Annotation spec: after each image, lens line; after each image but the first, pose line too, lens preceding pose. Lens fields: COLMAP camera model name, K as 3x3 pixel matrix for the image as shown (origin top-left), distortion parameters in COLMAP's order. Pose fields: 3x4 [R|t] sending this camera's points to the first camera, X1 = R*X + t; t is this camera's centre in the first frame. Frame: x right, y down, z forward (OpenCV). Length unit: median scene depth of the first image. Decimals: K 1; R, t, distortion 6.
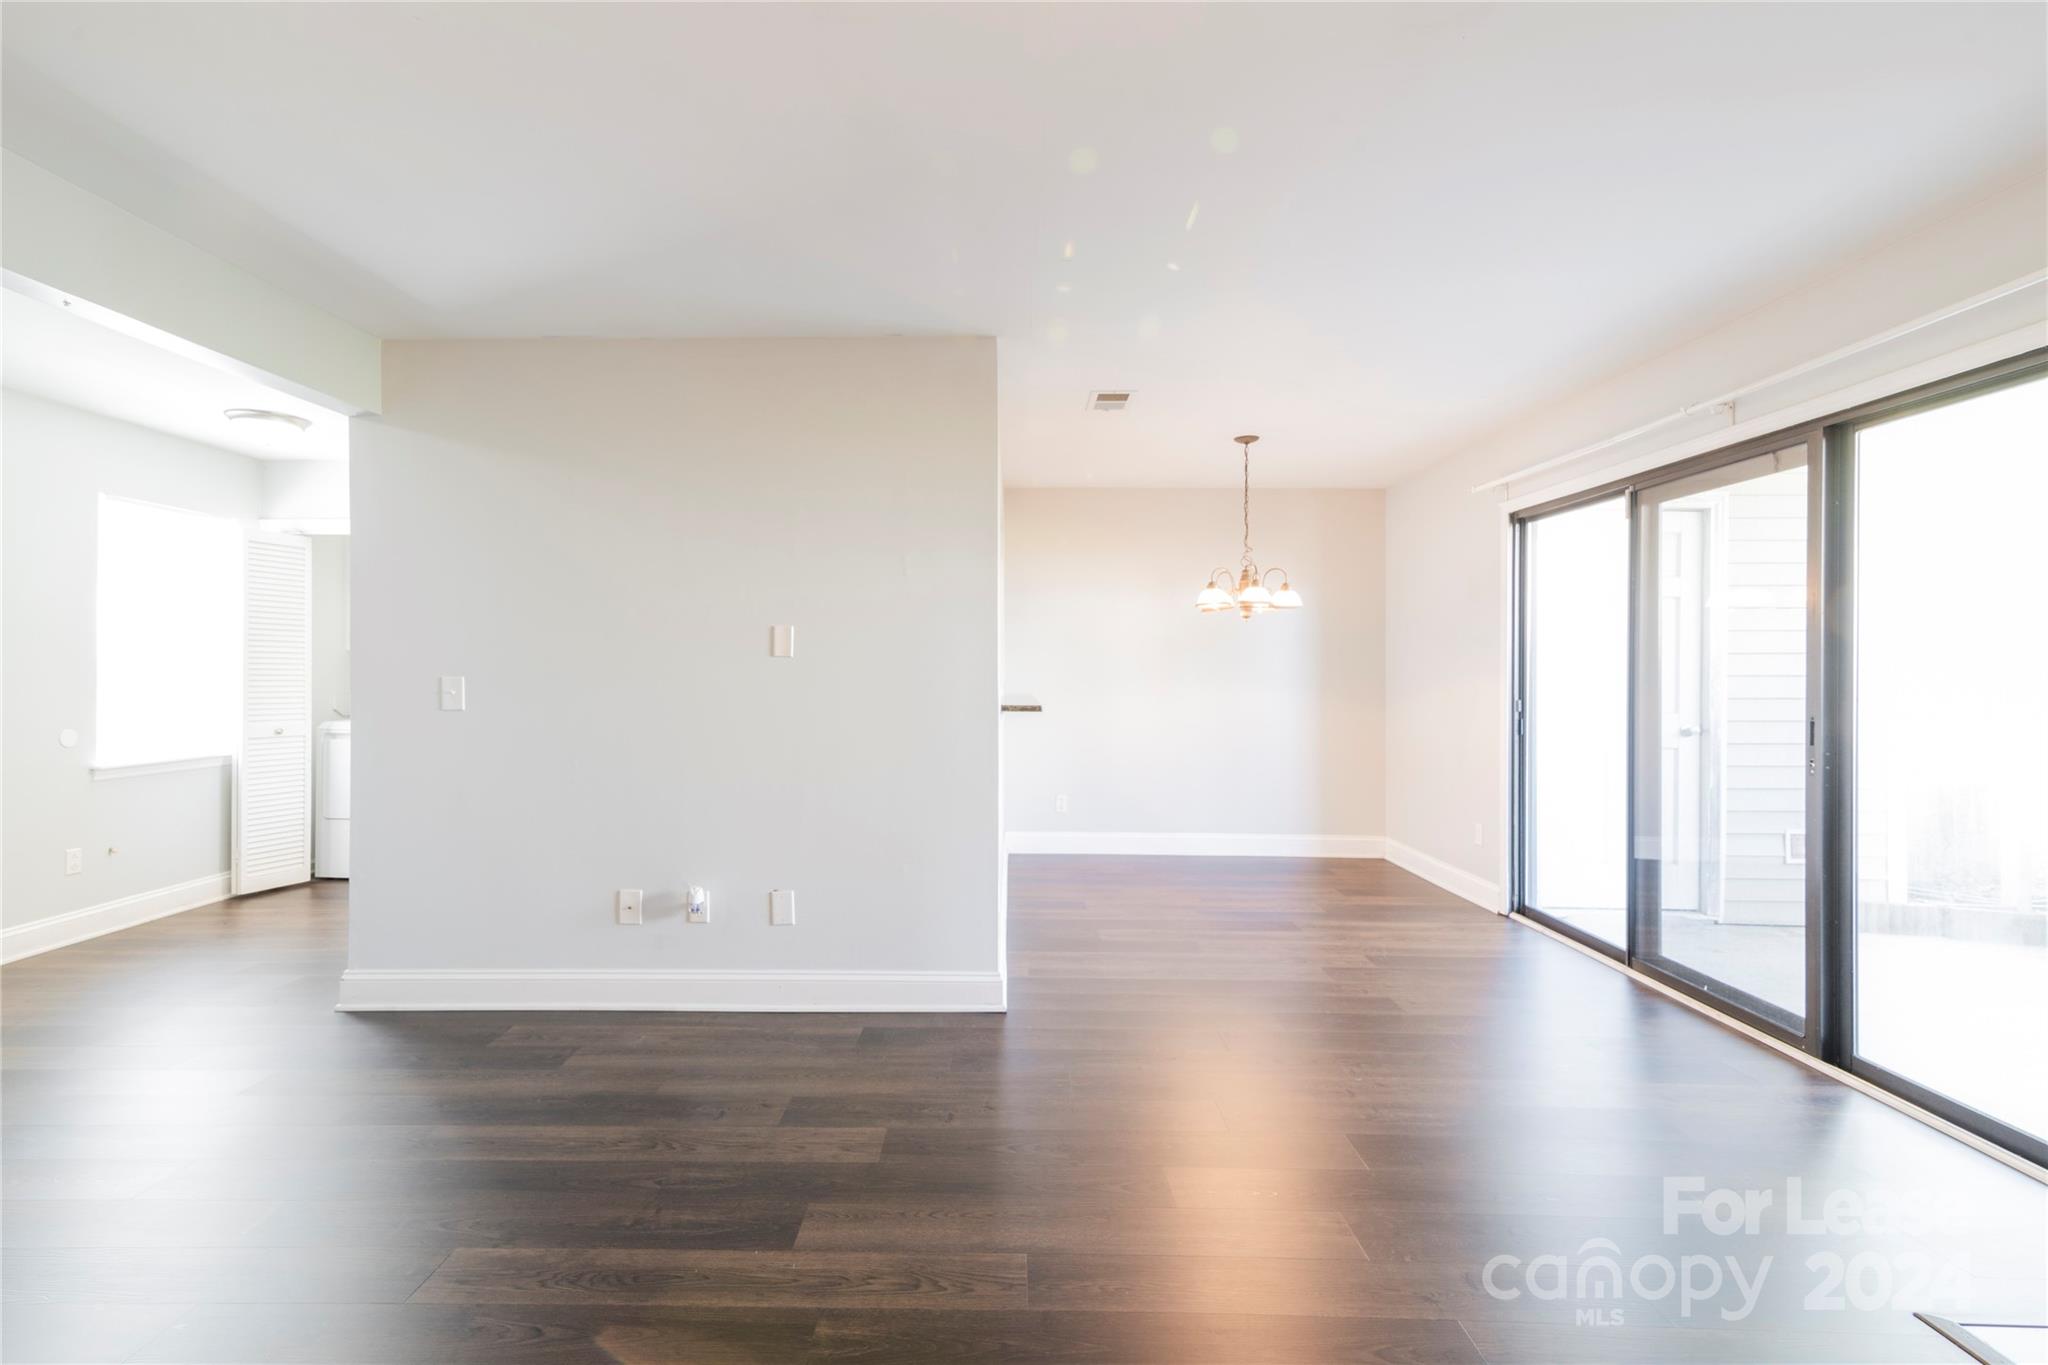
lens RADIAL K [[956.1, 0, 1009.5], [0, 956.1, 674.1], [0, 0, 1]] dist [0.014016, -0.001684]
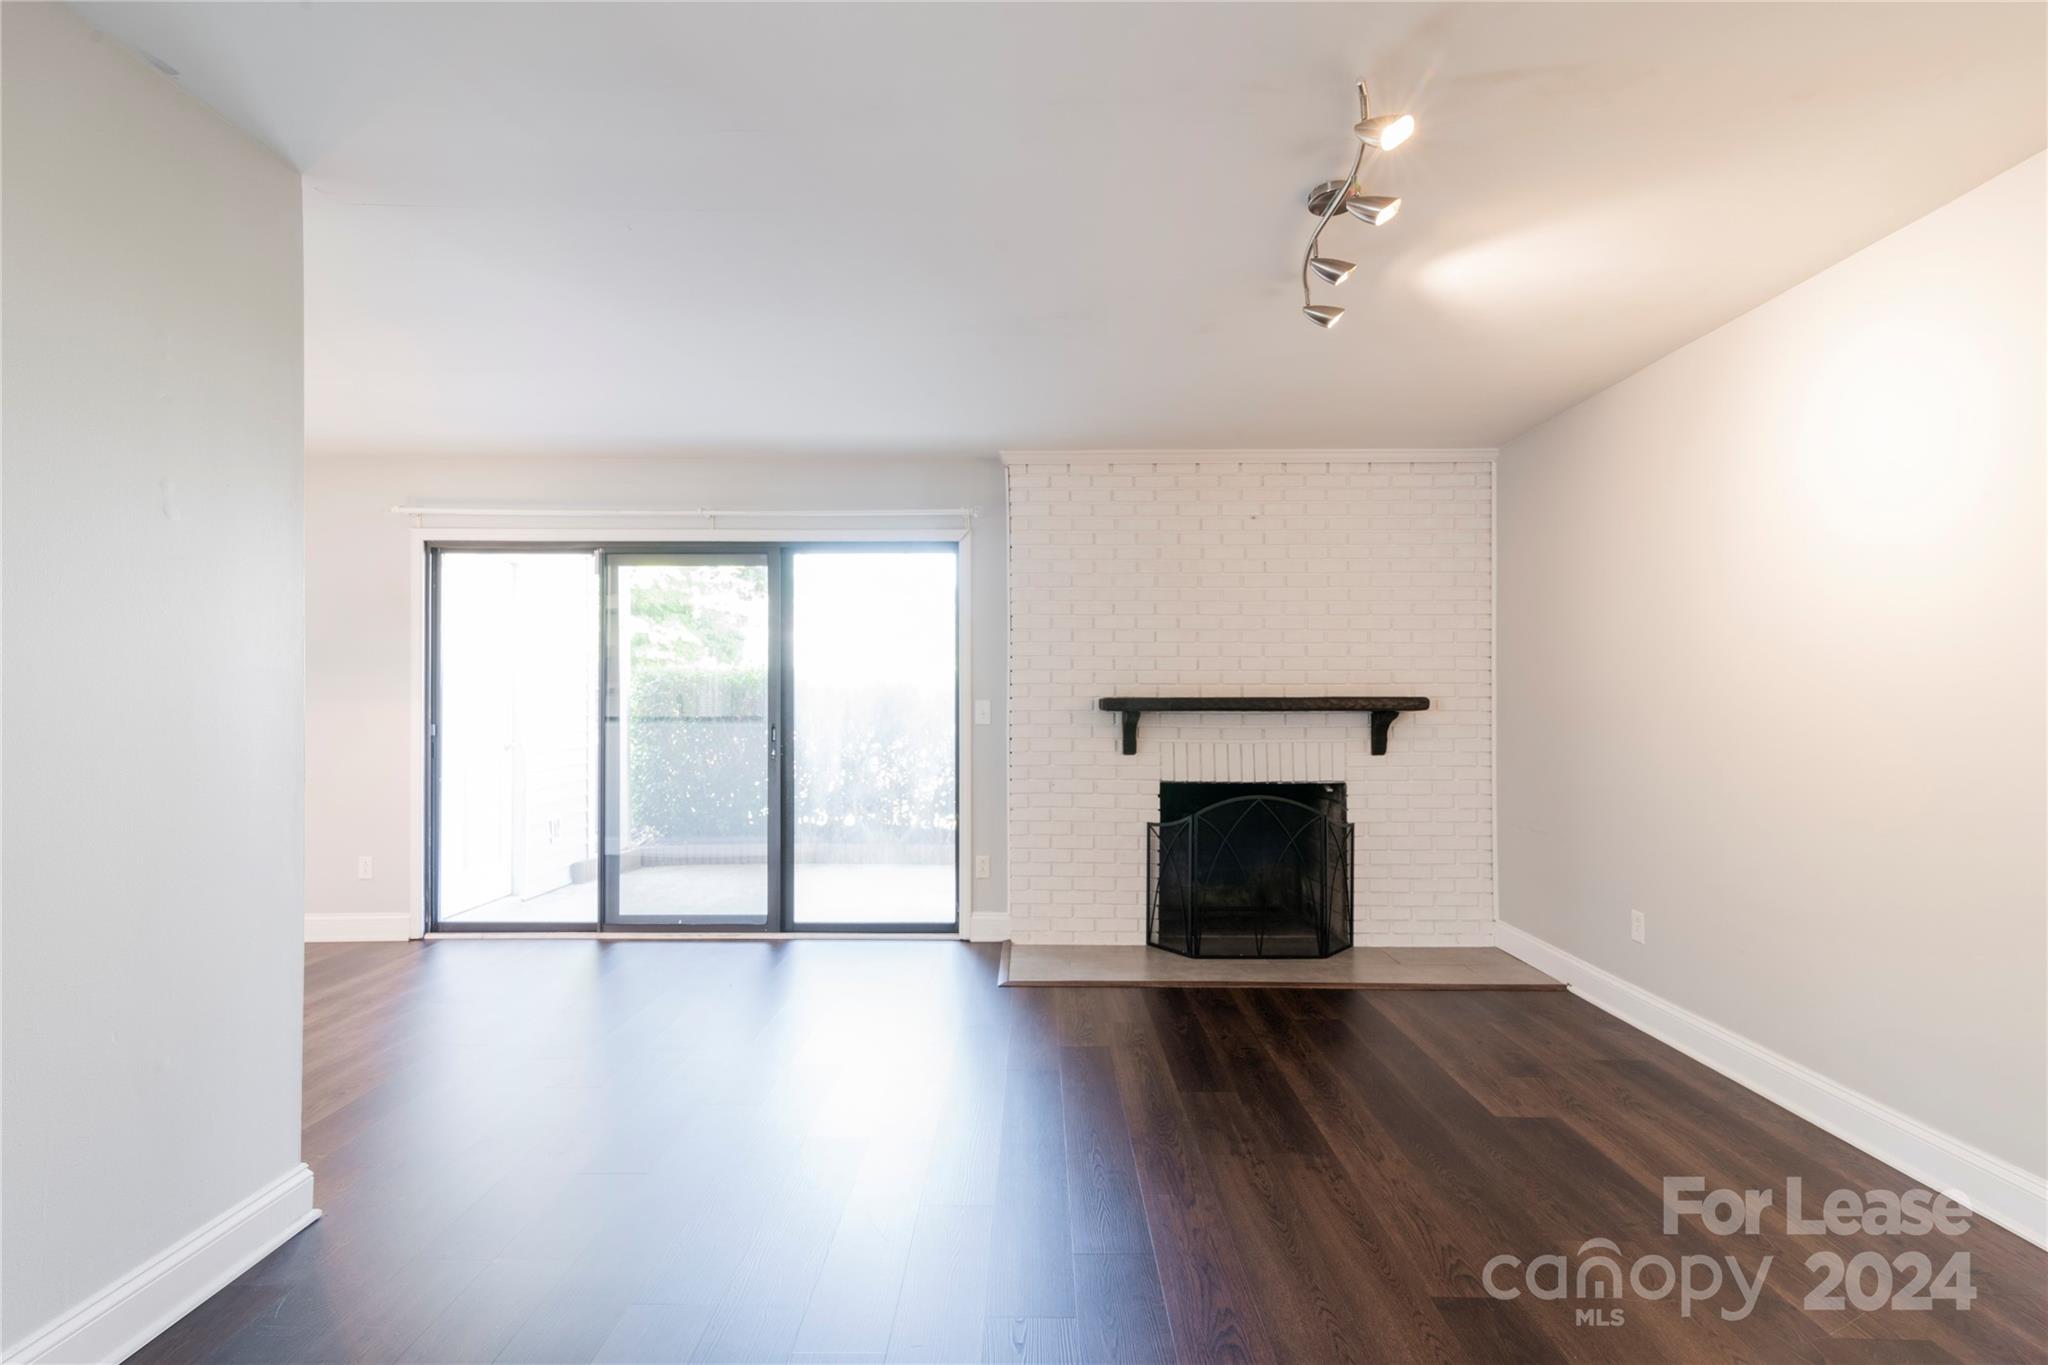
lens RADIAL K [[956.1, 0, 992.5], [0, 956.1, 685.9], [0, 0, 1]] dist [0.014016, -0.001684]
pose [[0.023153, 0.006875, 0.999708, -0.484436], [0.006646, 0.999953, -0.007031, -0.002554], [-0.999710, 0.006807, 0.023107, 0.377546]]
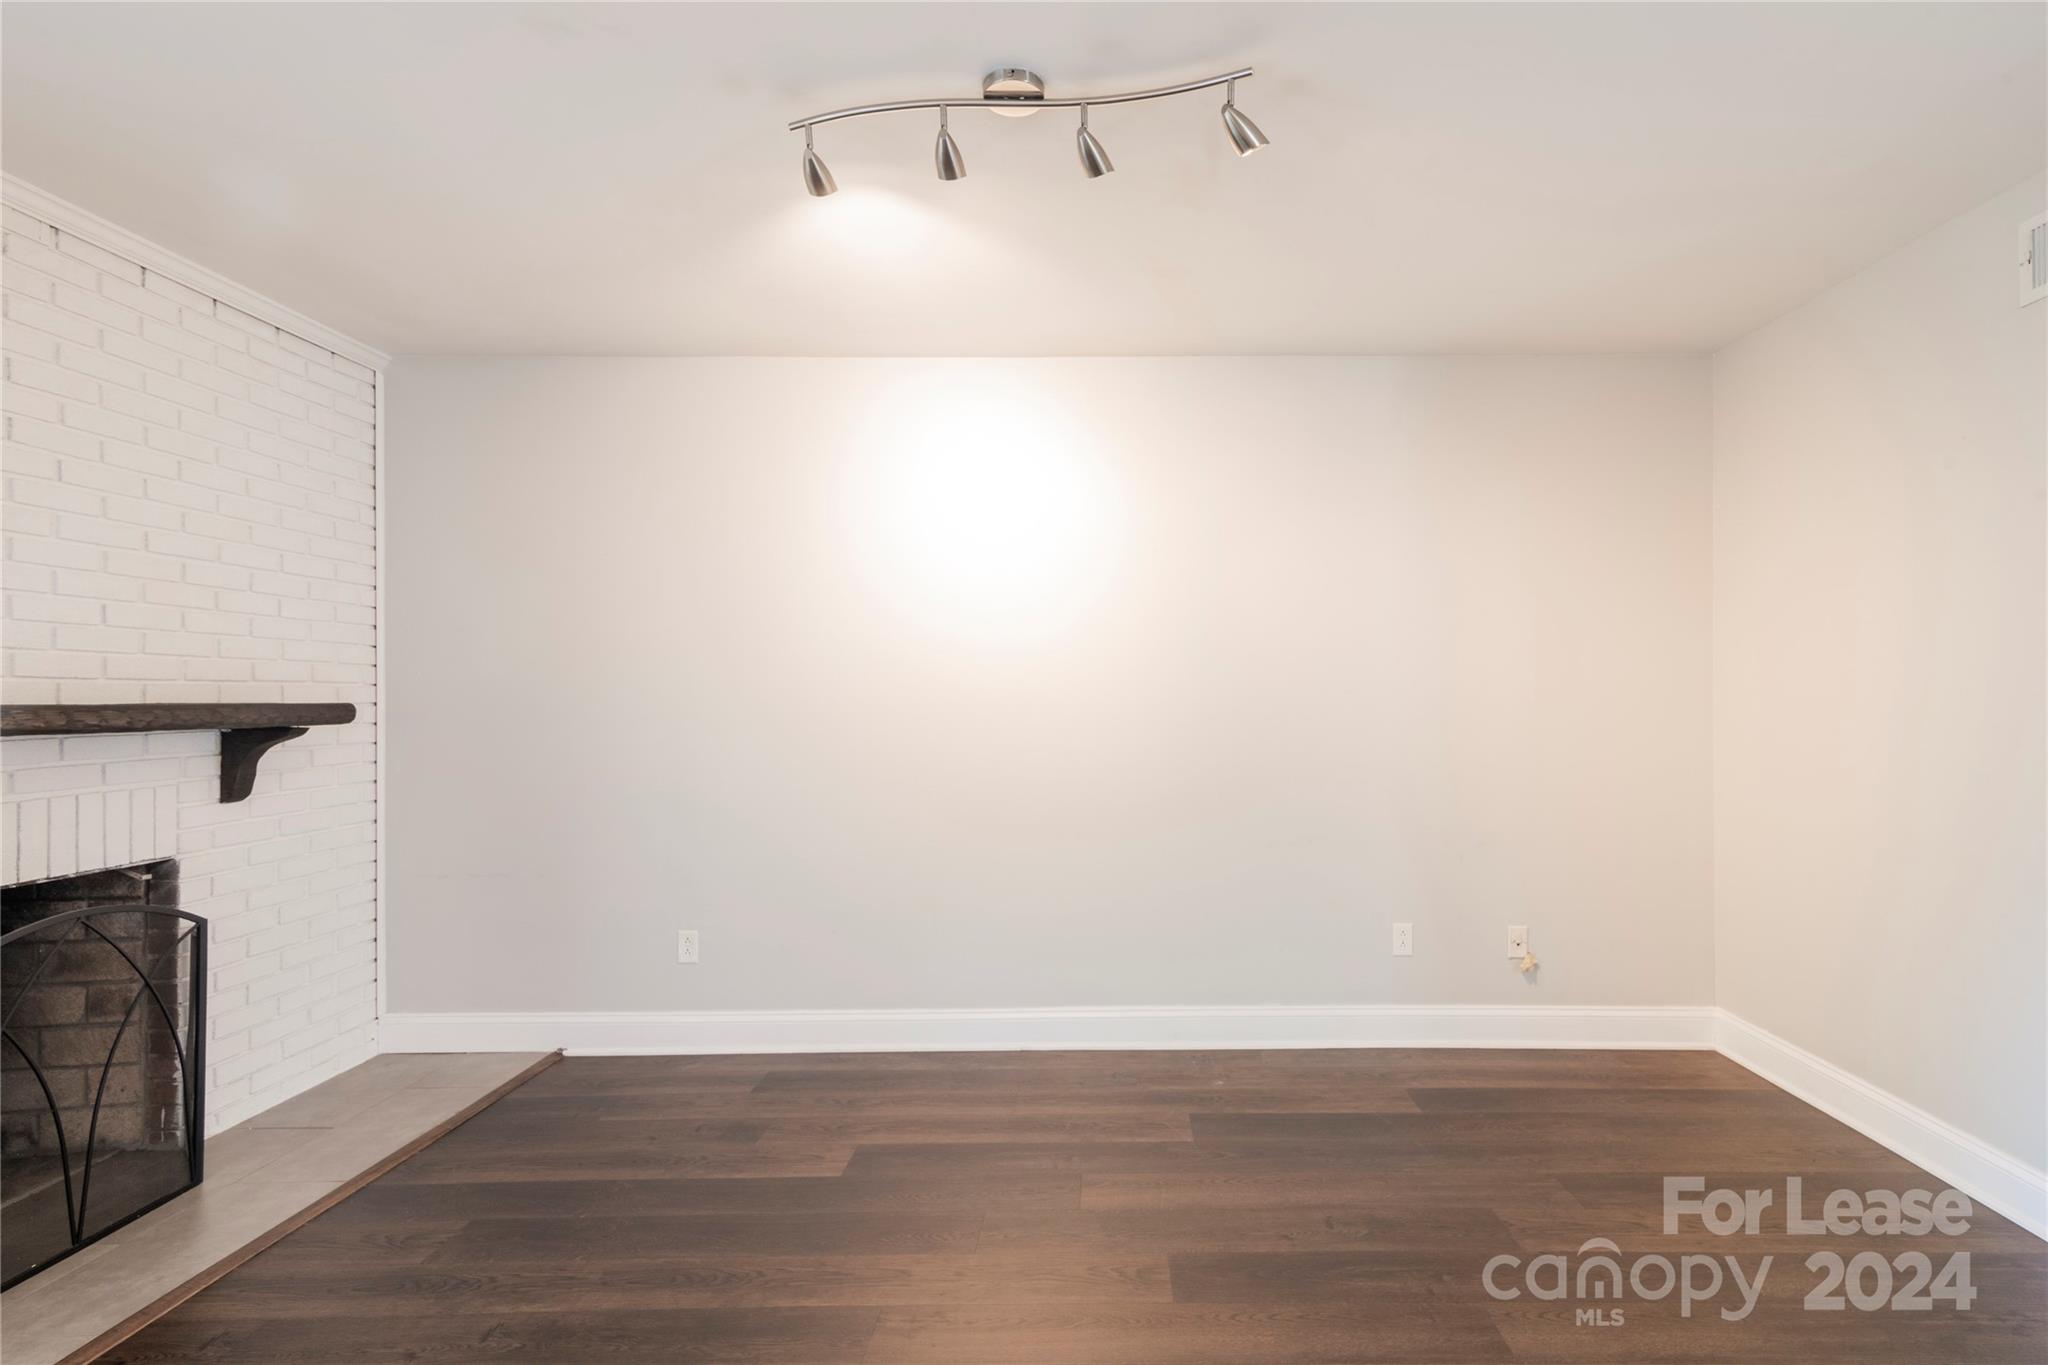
lens RADIAL K [[966.9, 0, 1163.0], [0, 966.9, 698.1], [0, 0, 1]] dist [0.014921, -0.000726]
pose [[-0.998987, -0.002650, -0.044914, -0.039423], [-0.002841, 0.999987, 0.004187, -0.003089], [0.044902, 0.004310, -0.998982, 0.617195]]
